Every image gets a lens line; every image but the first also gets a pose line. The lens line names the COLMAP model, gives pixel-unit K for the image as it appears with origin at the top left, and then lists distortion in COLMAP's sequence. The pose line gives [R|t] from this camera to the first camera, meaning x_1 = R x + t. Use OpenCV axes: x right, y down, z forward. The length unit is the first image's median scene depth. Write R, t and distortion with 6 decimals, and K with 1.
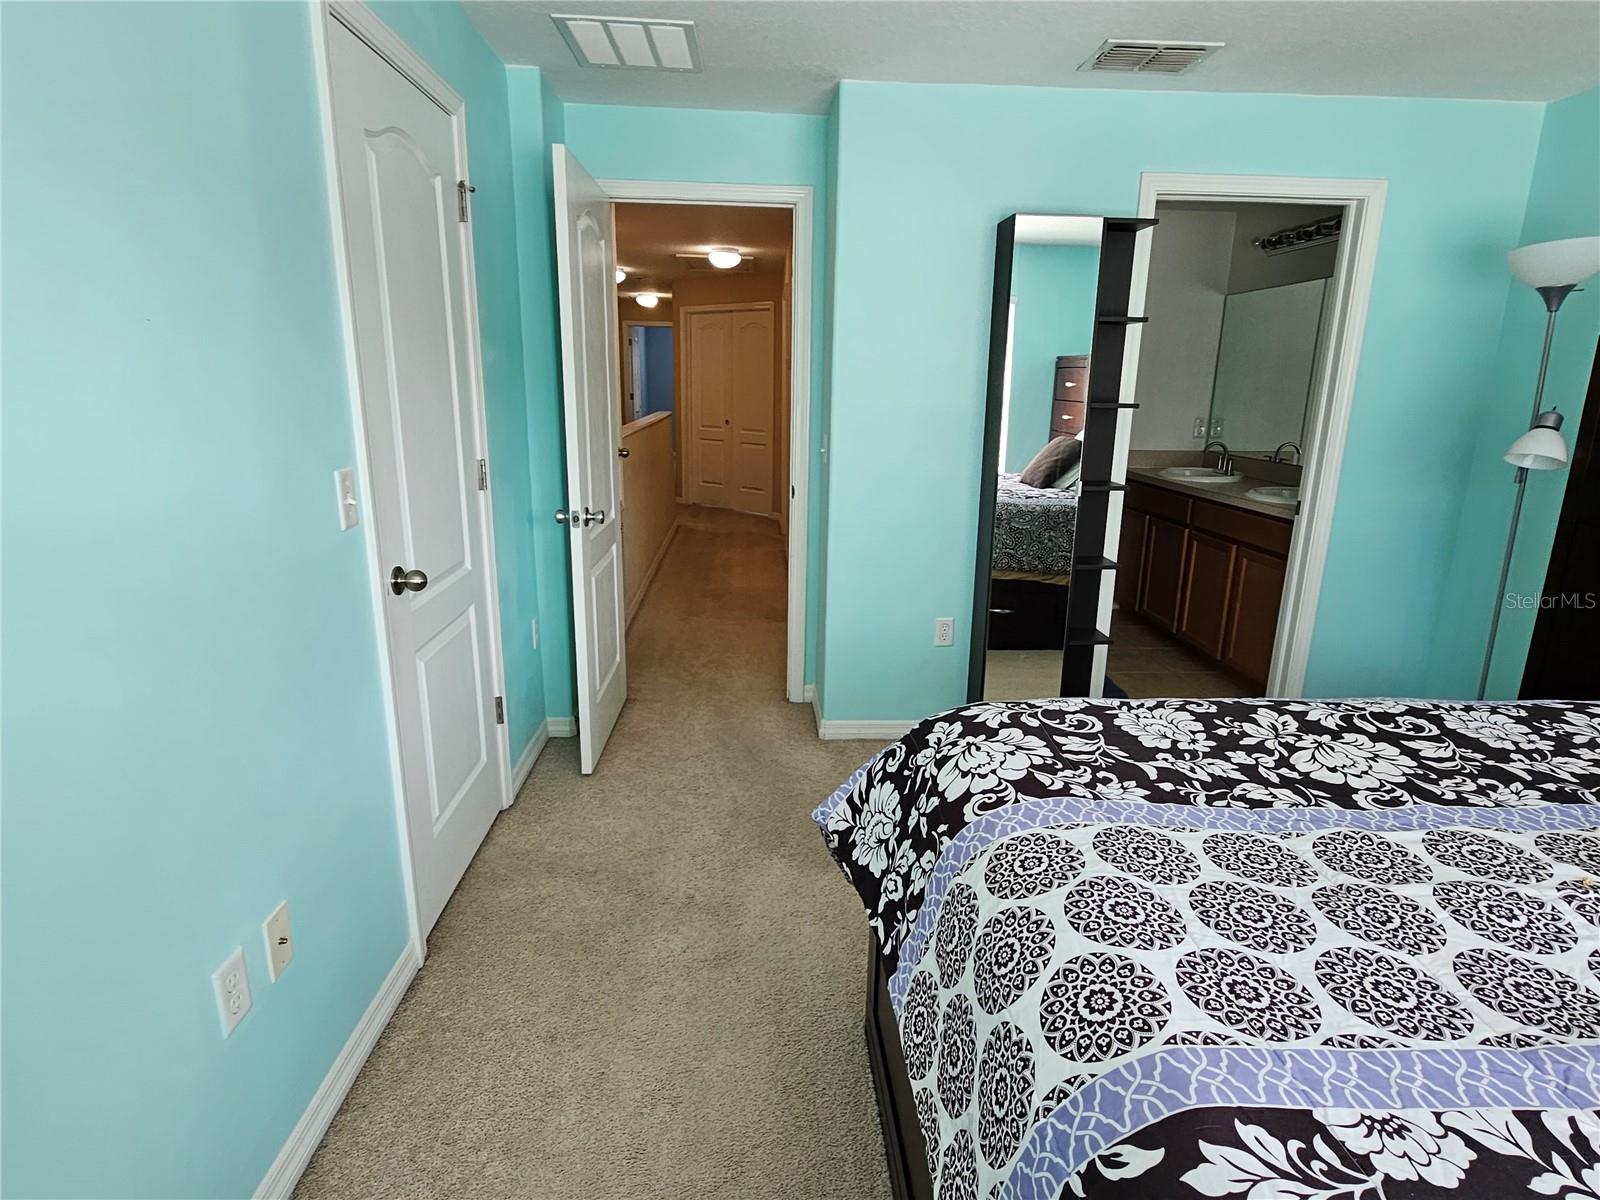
lens RADIAL K [[862.9, 0, 803.3], [0, 862.9, 602.8], [0, 0, 1]] dist [-0.009094, 0.004176]
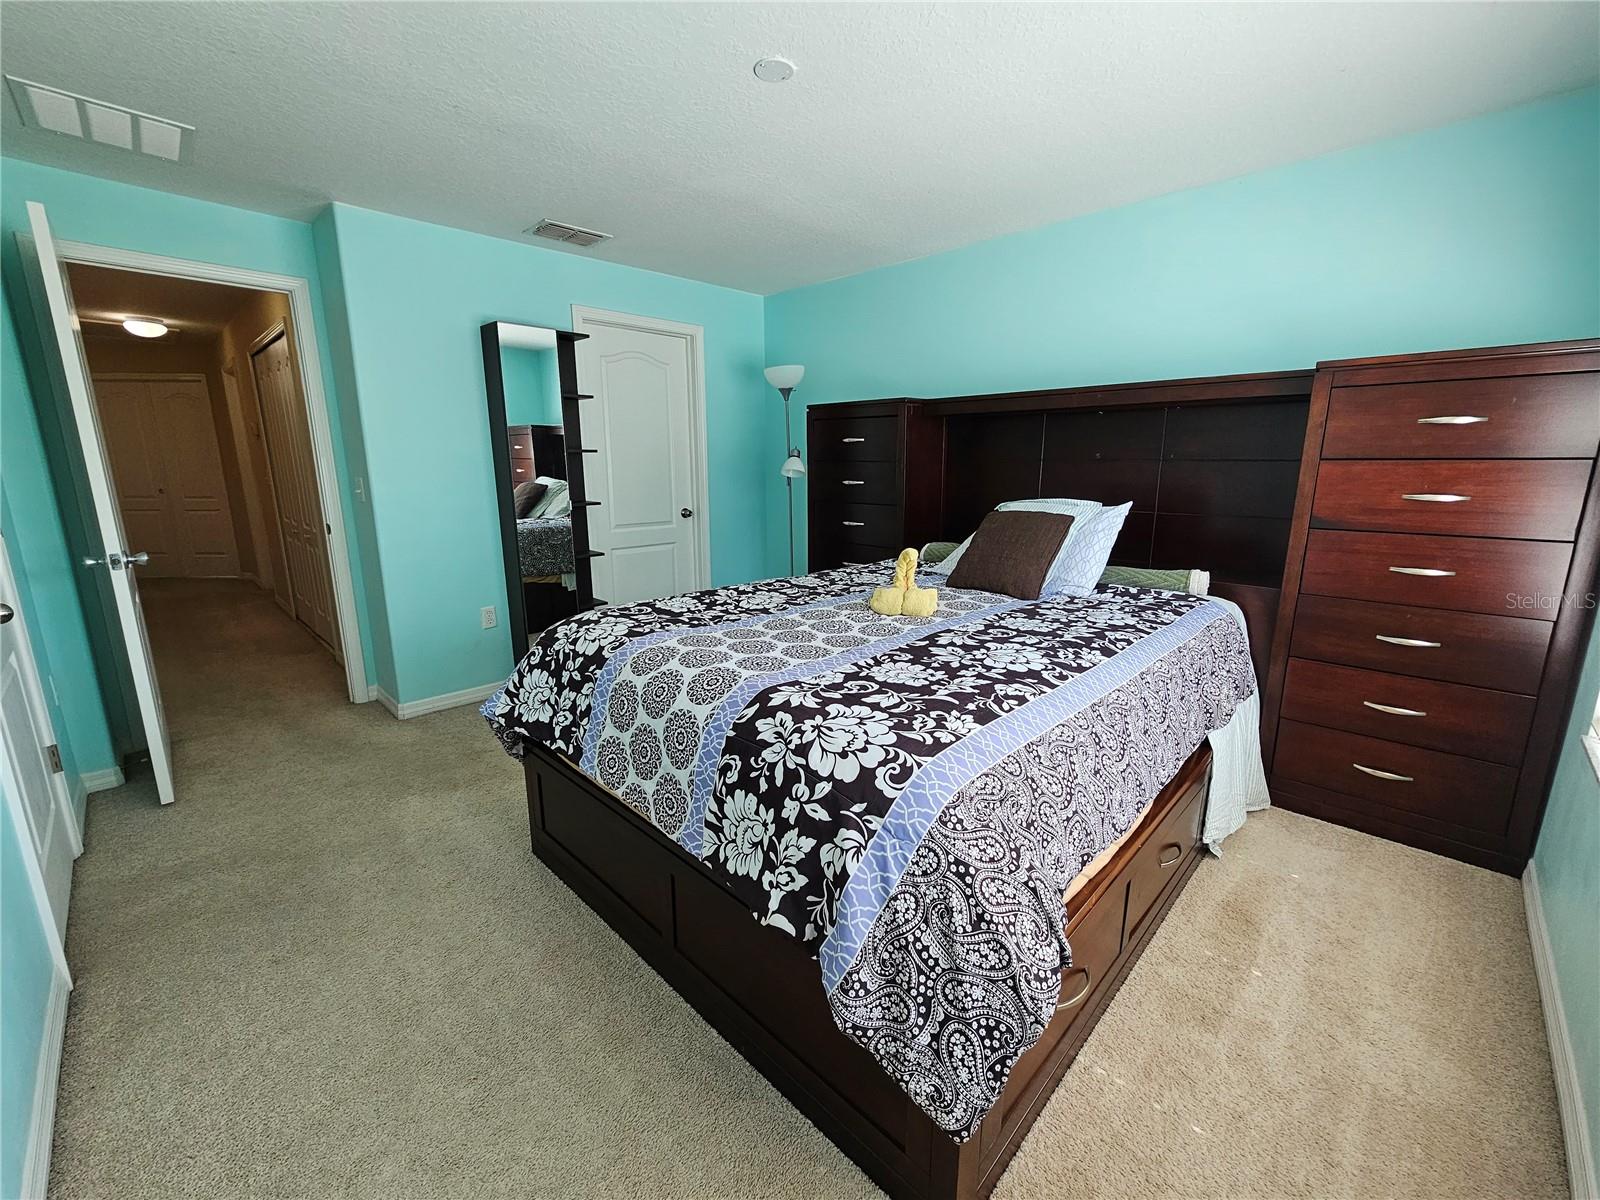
lens RADIAL K [[653.4, 0, 804.6], [0, 653.4, 599.8], [0, 0, 1]] dist [-0.000948, 0.000375]
pose [[0.738470, -0.160958, 0.654794, -0.329522], [0.181594, 0.982686, 0.036760, 0.136010], [-0.649373, 0.091761, 0.754913, -0.273357]]
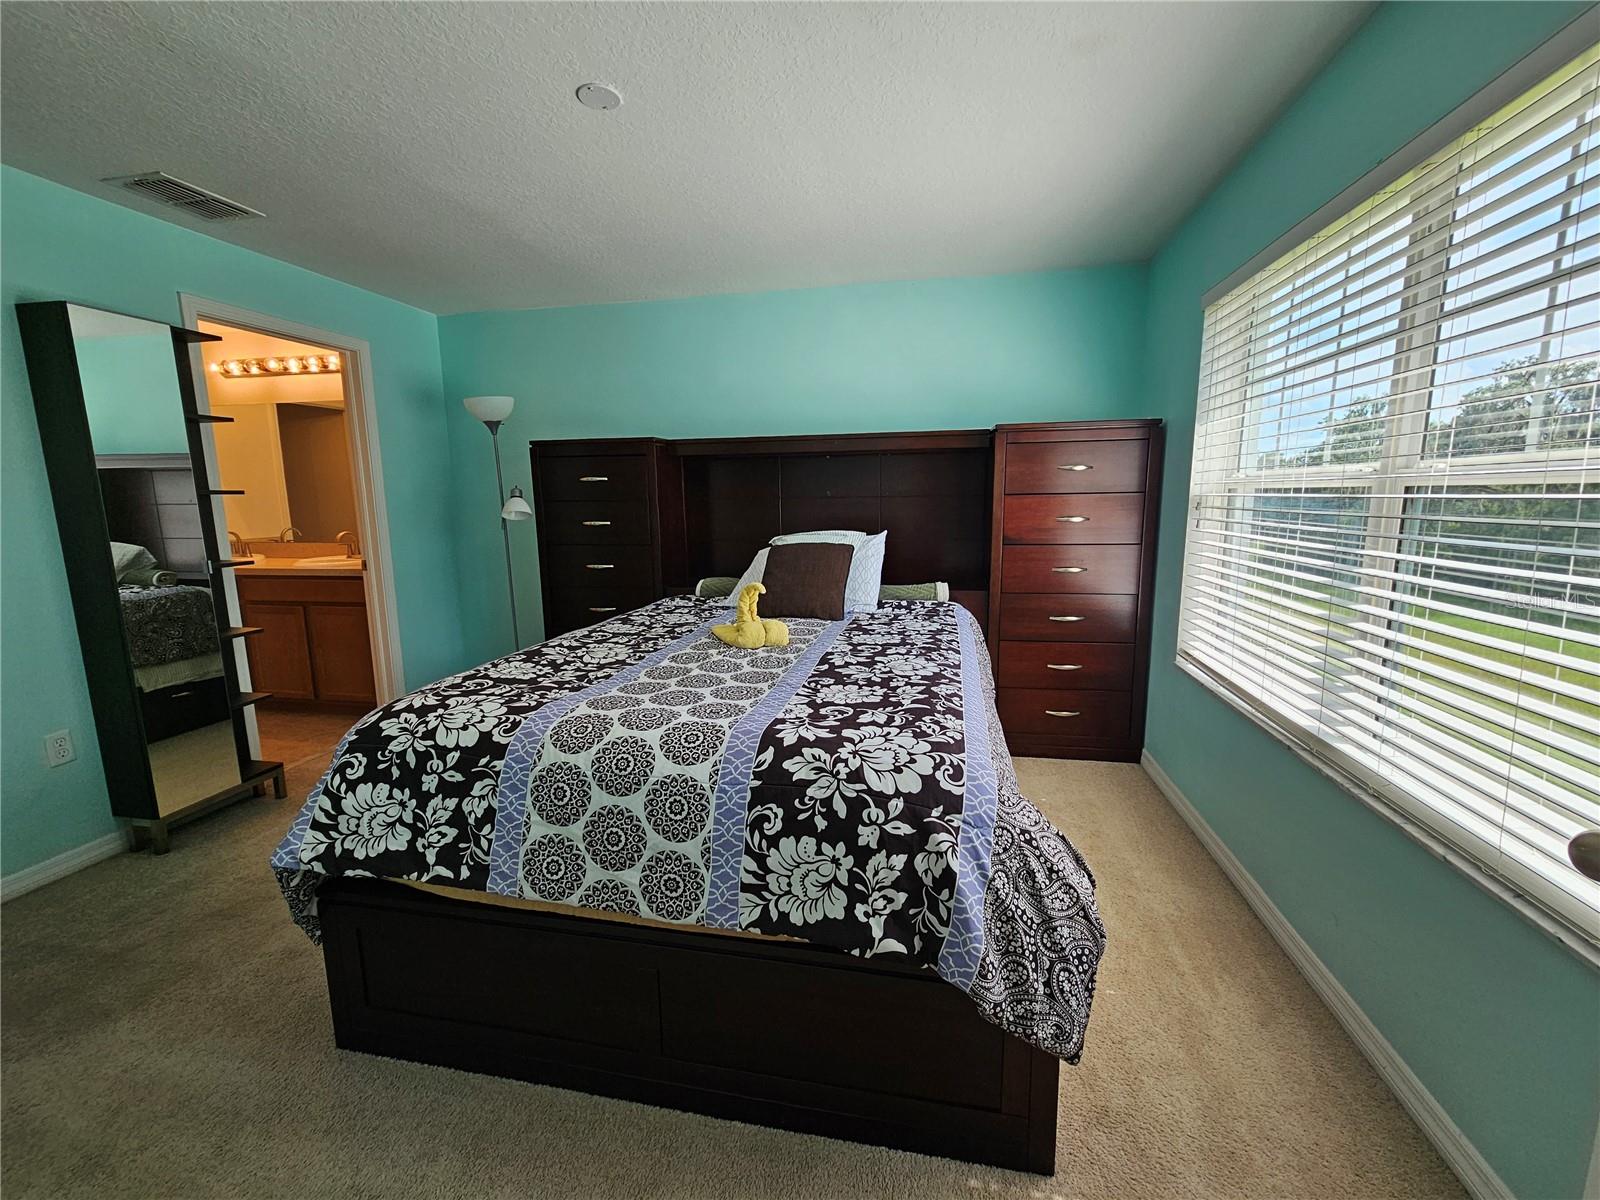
lens RADIAL K [[653.4, 0, 806.3], [0, 653.4, 599.0], [0, 0, 1]] dist [-0.000948, 0.000375]
pose [[0.246091, -0.171461, 0.953960, -0.602111], [0.256004, 0.960775, 0.106645, 0.025803], [-0.934827, 0.217973, 0.280332, 0.134408]]
